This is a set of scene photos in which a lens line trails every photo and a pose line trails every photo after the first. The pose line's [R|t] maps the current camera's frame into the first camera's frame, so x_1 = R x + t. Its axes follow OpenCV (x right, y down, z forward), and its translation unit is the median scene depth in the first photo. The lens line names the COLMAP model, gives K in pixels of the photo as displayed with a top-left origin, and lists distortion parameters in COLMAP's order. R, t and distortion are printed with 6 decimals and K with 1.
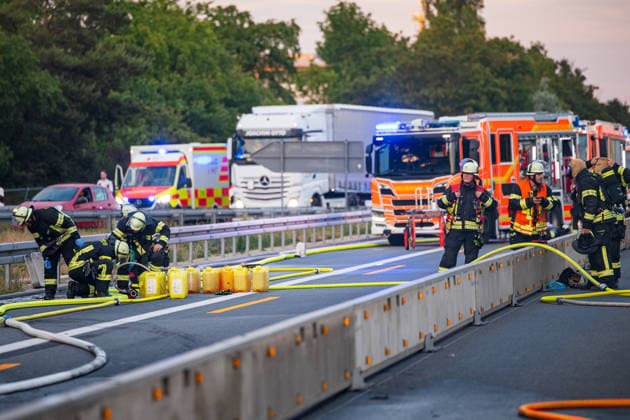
lens RADIAL K [[2507.9, 0, 315.0], [0, 2507.9, 210.0], [0, 0, 1]] dist [0.566040, 6.134110]
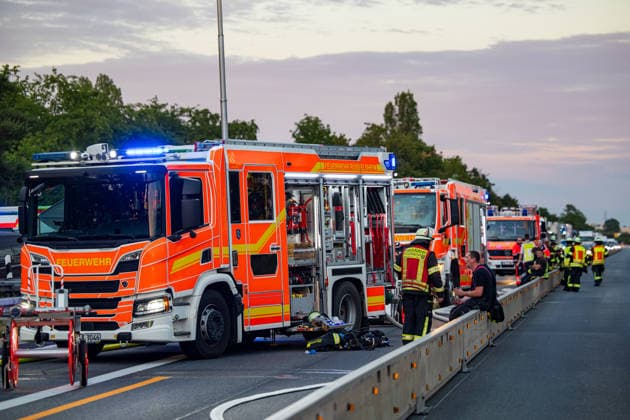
lens RADIAL K [[1589.0, 0, 315.0], [0, 1589.0, 210.0], [0, 0, 1]] dist [0.014078, -0.669013]
pose [[0.999958, 0.008984, -0.002033, 0.085868], [-0.009046, 0.999431, -0.032494, -0.008622], [0.001740, 0.032511, 0.999470, 0.590619]]
